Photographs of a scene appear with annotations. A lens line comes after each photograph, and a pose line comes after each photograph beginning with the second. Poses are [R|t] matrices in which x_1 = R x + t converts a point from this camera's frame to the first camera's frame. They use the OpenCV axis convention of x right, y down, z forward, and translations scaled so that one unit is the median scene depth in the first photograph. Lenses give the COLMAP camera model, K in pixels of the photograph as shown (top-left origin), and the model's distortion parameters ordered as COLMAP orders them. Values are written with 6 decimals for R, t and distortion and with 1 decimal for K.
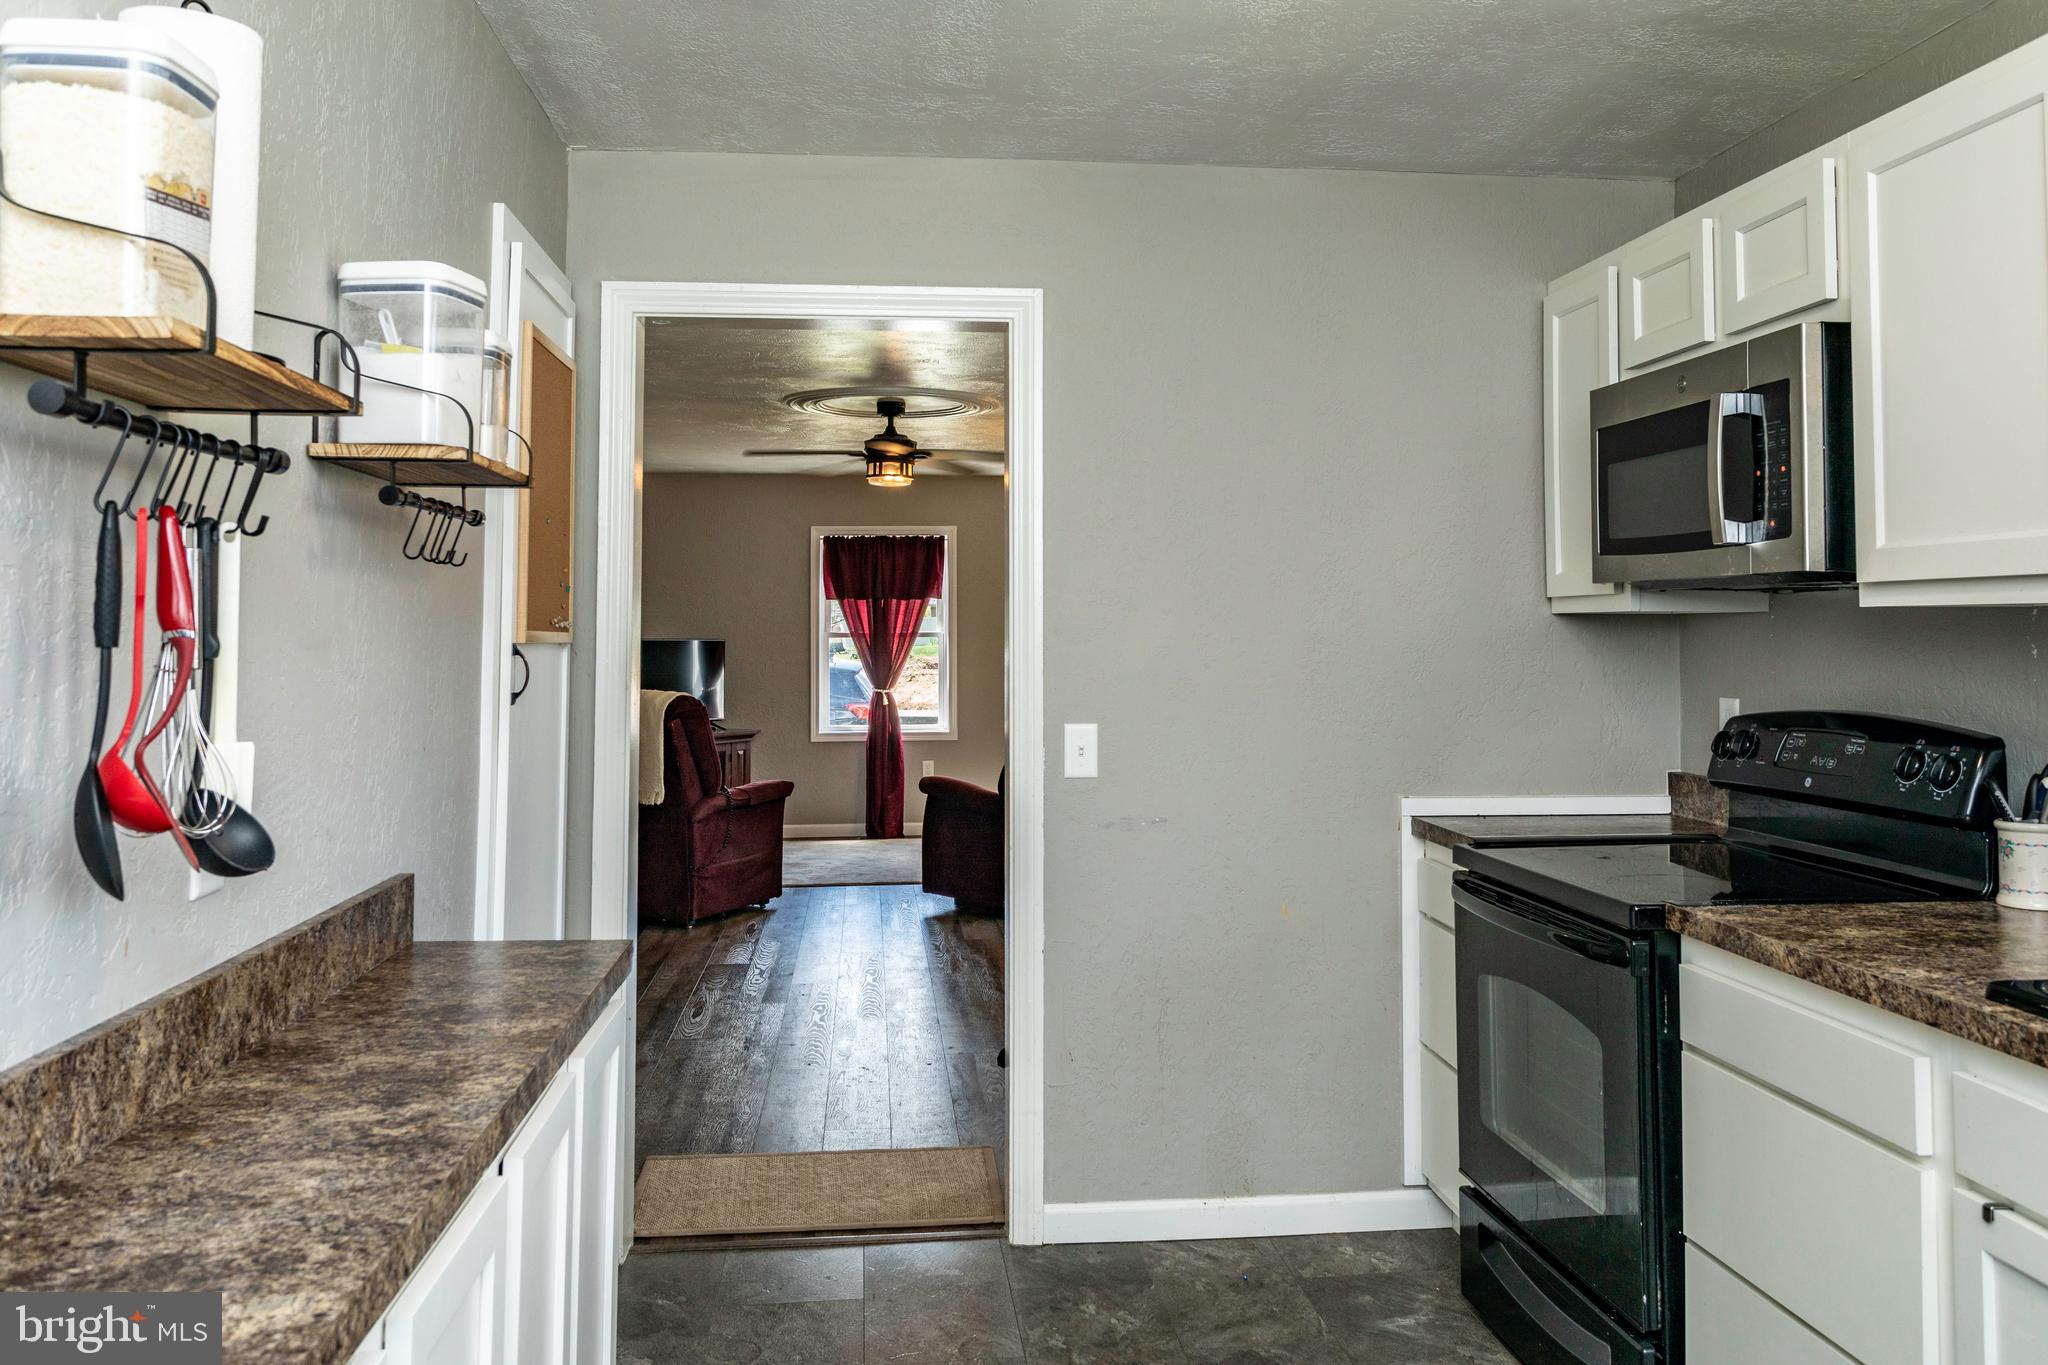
lens RADIAL K [[1617.6, 0, 1003.7], [0, 1617.6, 573.0], [0, 0, 1]] dist [-0.000575, 0.001500]
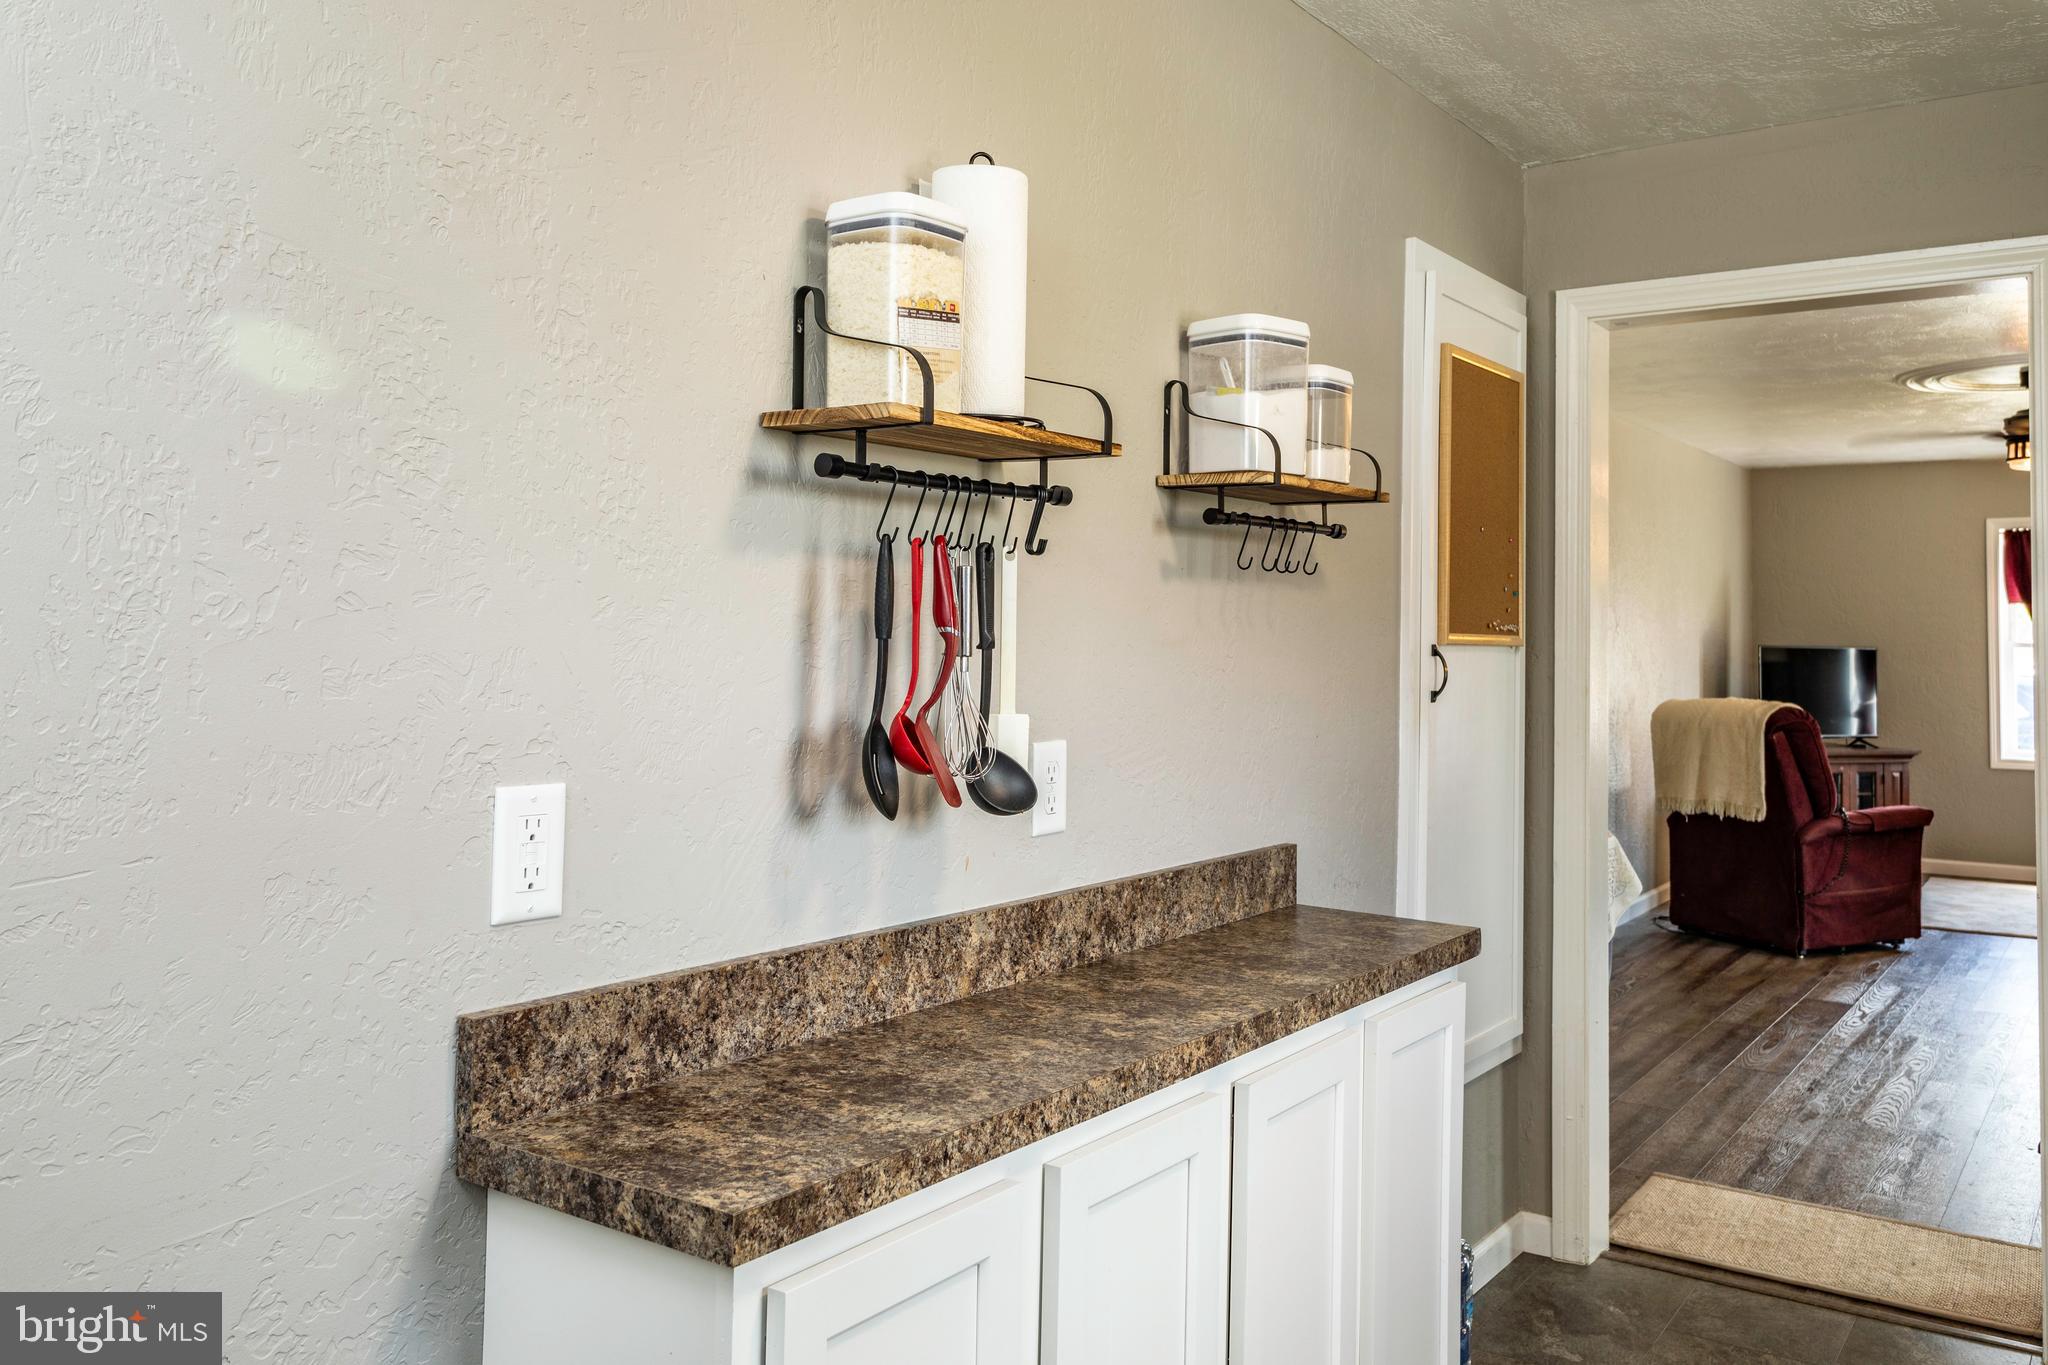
lens RADIAL K [[1617.6, 0, 1003.7], [0, 1617.6, 573.0], [0, 0, 1]] dist [-0.000575, 0.001500]
pose [[0.749236, -0.014351, -0.662147, 0.178042], [0.012407, 0.999894, -0.007632, 0.000449], [0.662186, -0.002497, 0.749335, 0.006899]]
